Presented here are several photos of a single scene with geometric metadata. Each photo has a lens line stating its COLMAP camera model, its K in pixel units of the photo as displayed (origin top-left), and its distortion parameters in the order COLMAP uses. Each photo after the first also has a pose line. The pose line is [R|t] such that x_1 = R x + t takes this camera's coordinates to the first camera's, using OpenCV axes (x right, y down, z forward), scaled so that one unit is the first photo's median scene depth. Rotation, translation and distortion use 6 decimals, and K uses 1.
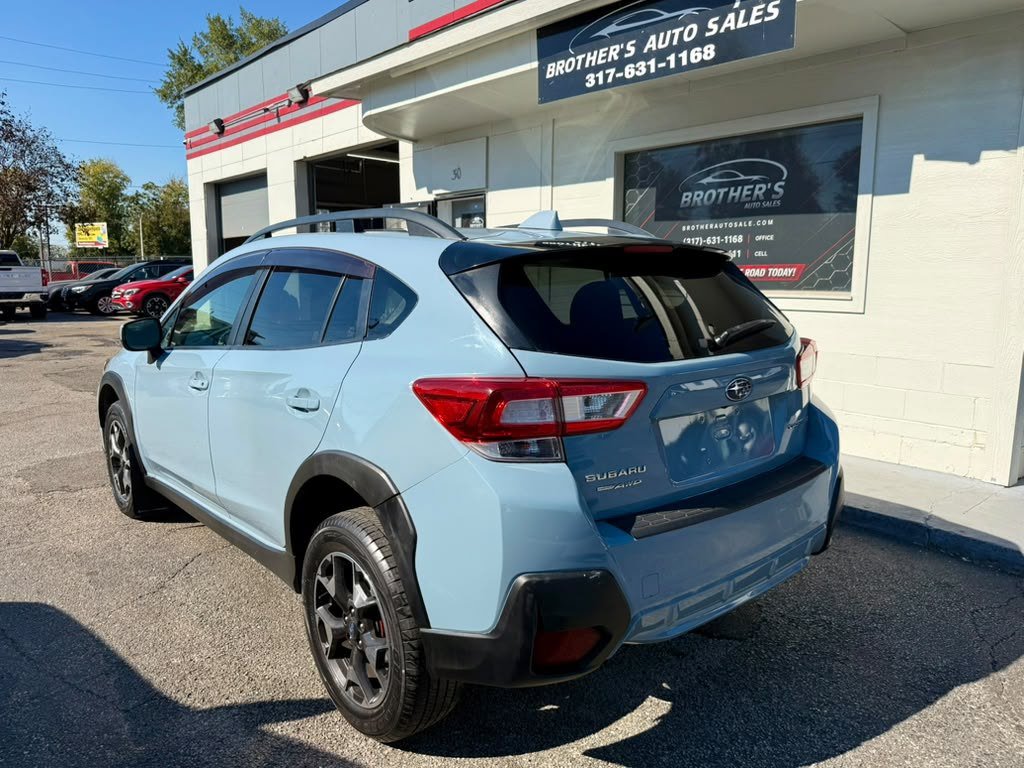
lens RADIAL K [[748.9, 0, 505.7], [0, 748.9, 384.4], [0, 0, 1]] dist [-0.000469, -0.010317]
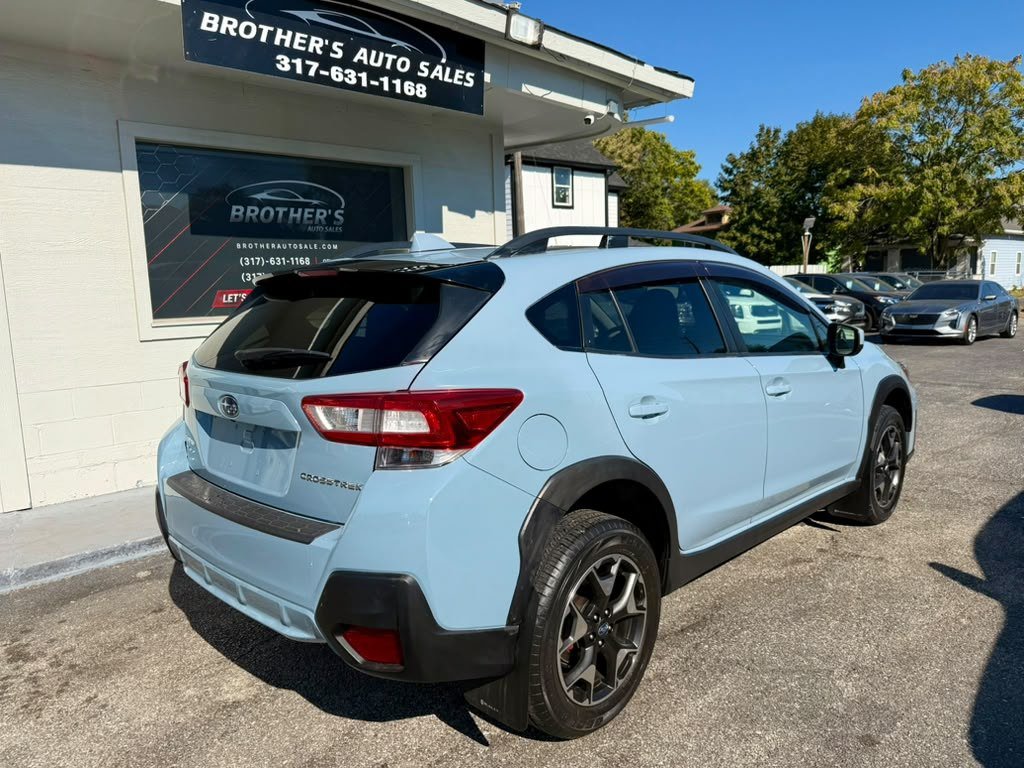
lens RADIAL K [[748.3, 0, 511.8], [0, 748.3, 387.7], [0, 0, 1]] dist [0.003175, -0.014397]
pose [[-0.016843, -0.130570, 0.991296, -0.769134], [0.177370, 0.975322, 0.131480, -0.121327], [-0.984000, 0.178040, 0.006732, 0.820863]]
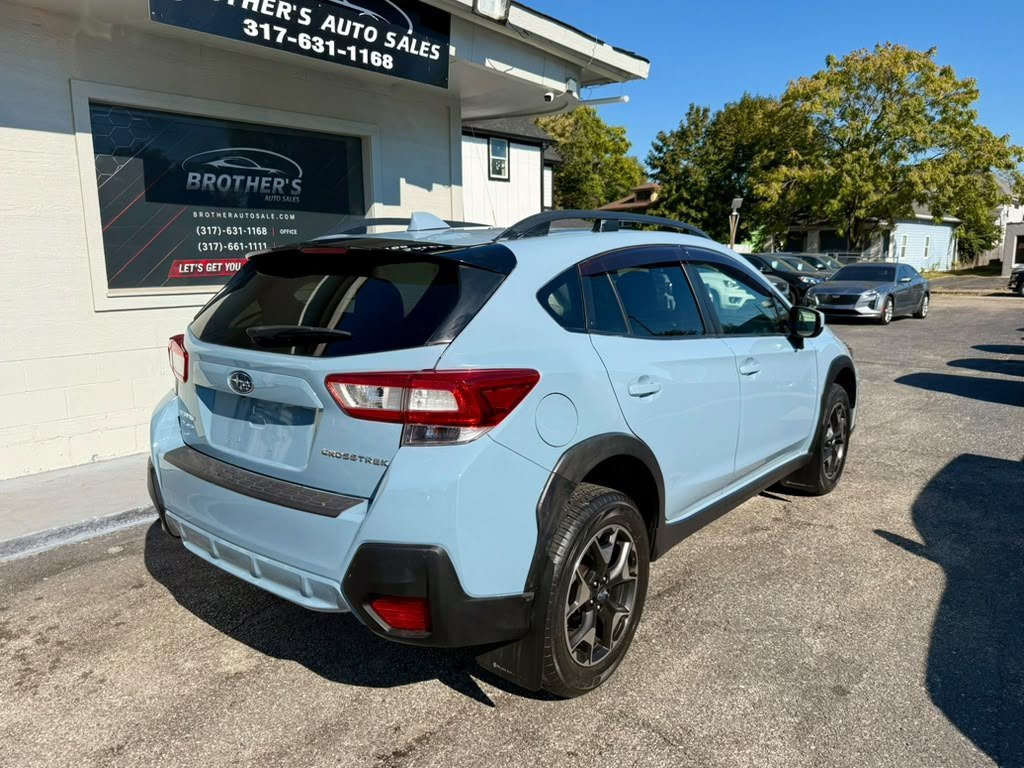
lens RADIAL K [[749.5, 0, 505.8], [0, 749.5, 388.7], [0, 0, 1]] dist [-0.002330, -0.007845]
pose [[-0.106193, -0.168340, 0.979992, -0.782395], [0.154969, 0.970720, 0.183540, -0.135827], [-0.982195, 0.171359, -0.076997, 0.871229]]
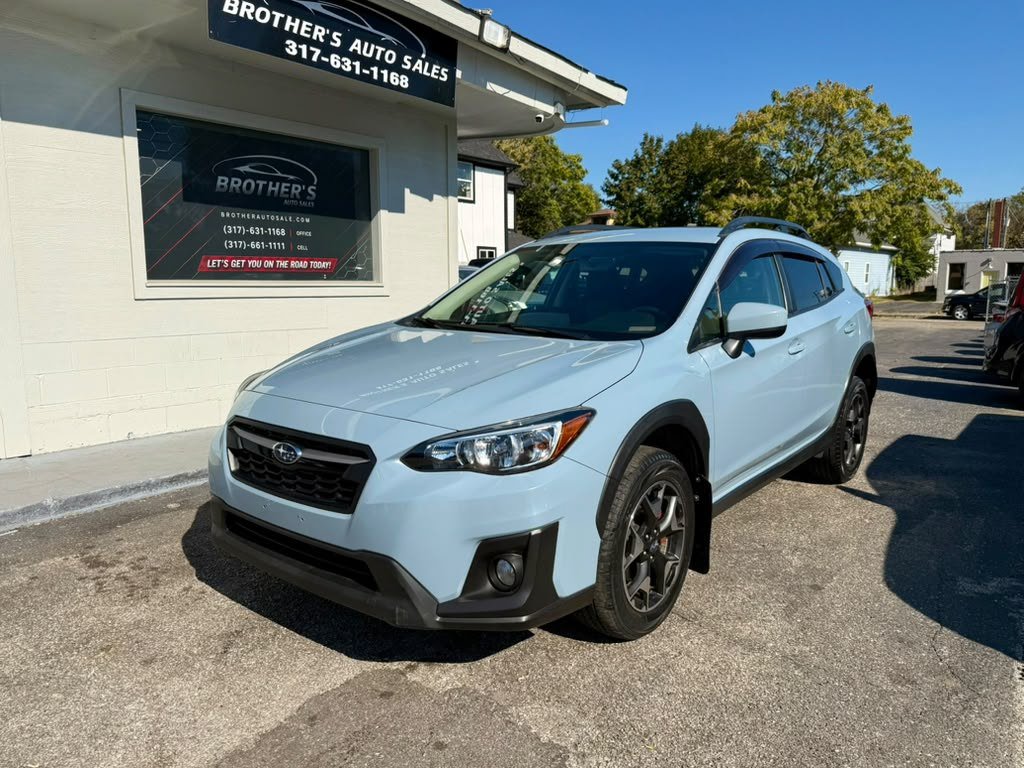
lens RADIAL K [[750.0, 0, 511.4], [0, 750.0, 384.3], [0, 0, 1]] dist [0.031371, -0.058418]
pose [[-0.173986, -0.129920, 0.976140, -0.892216], [0.143032, 0.977413, 0.155583, -0.111726], [-0.974305, 0.166689, -0.151473, 0.959731]]
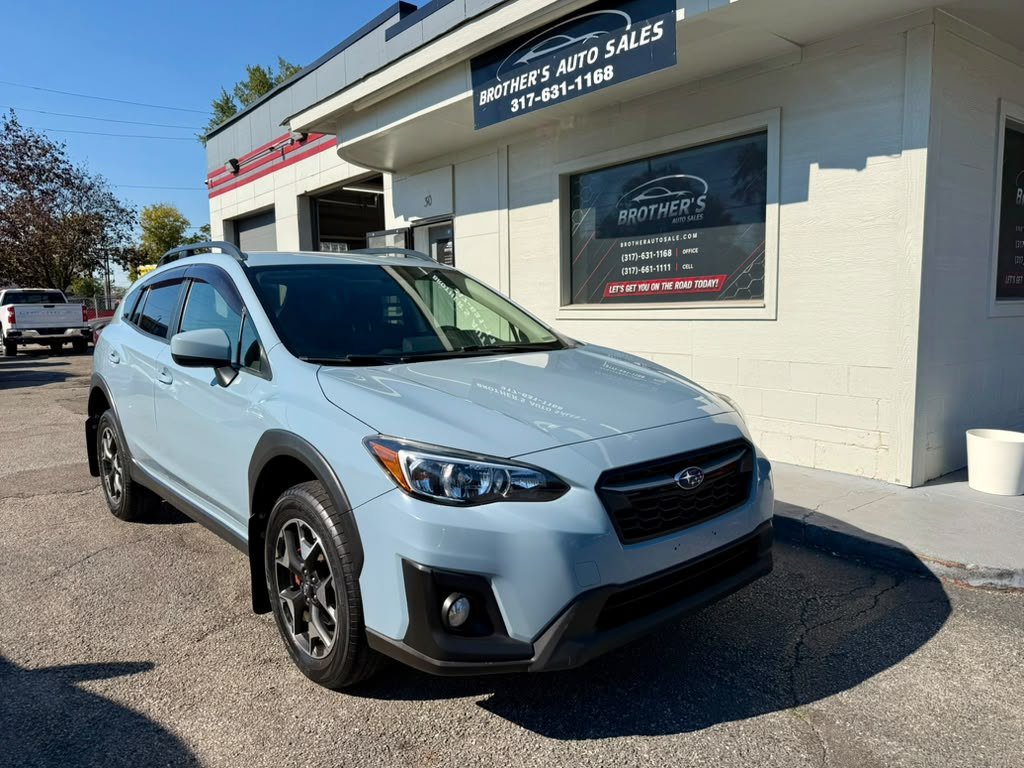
lens RADIAL K [[740.9, 0, 512.7], [0, 740.9, 386.7], [0, 0, 1]] dist [0.027887, -0.049605]
pose [[0.998181, -0.012218, -0.059038, 0.169526], [0.009837, 0.999133, -0.040448, 0.031460], [0.059481, 0.039794, 0.997436, -0.025784]]
